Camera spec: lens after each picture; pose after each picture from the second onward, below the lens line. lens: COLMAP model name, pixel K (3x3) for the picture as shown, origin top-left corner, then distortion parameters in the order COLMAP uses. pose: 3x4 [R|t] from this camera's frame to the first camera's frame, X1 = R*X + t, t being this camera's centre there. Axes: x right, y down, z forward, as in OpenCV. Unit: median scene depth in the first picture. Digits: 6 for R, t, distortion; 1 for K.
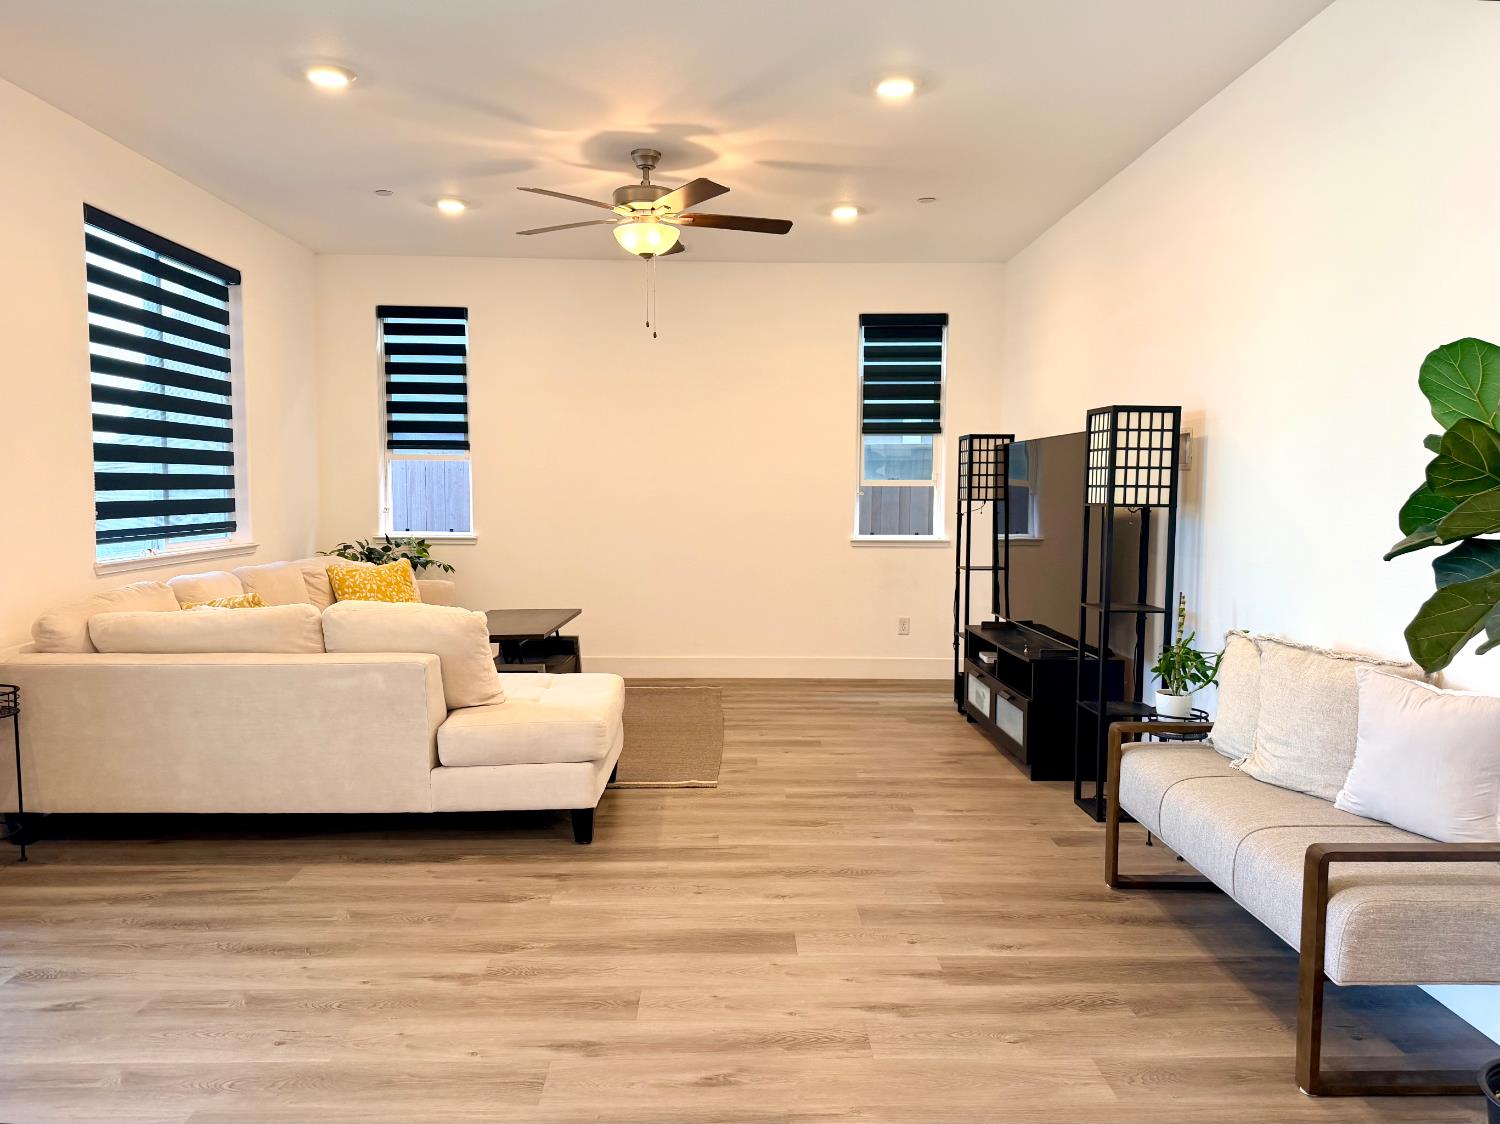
lens RADIAL K [[1062.4, 0, 765.9], [0, 1062.4, 605.6], [0, 0, 1]] dist [0.021403, -0.017904]
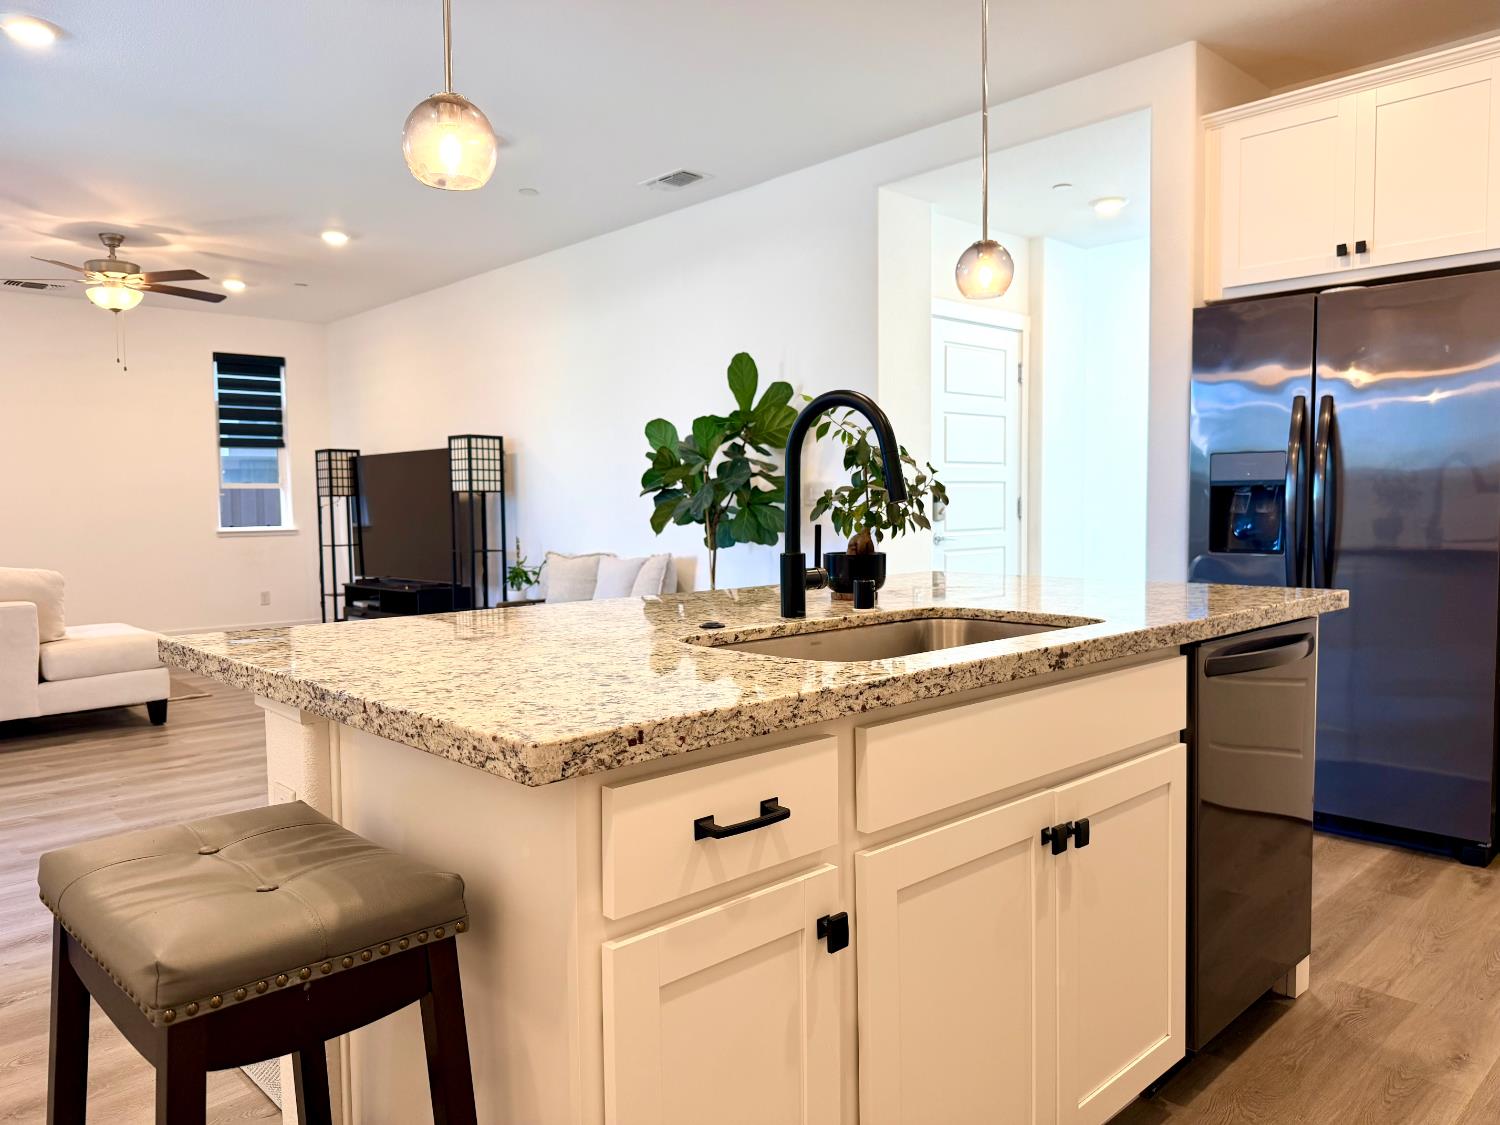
lens RADIAL K [[1062.4, 0, 750.8], [0, 1062.4, 563.3], [0, 0, 1]] dist [0.021403, -0.017904]
pose [[0.742498, -0.049654, 0.668005, -0.335258], [0.088572, 0.995770, -0.024433, 0.070481], [-0.663966, 0.077308, 0.743755, -0.389104]]
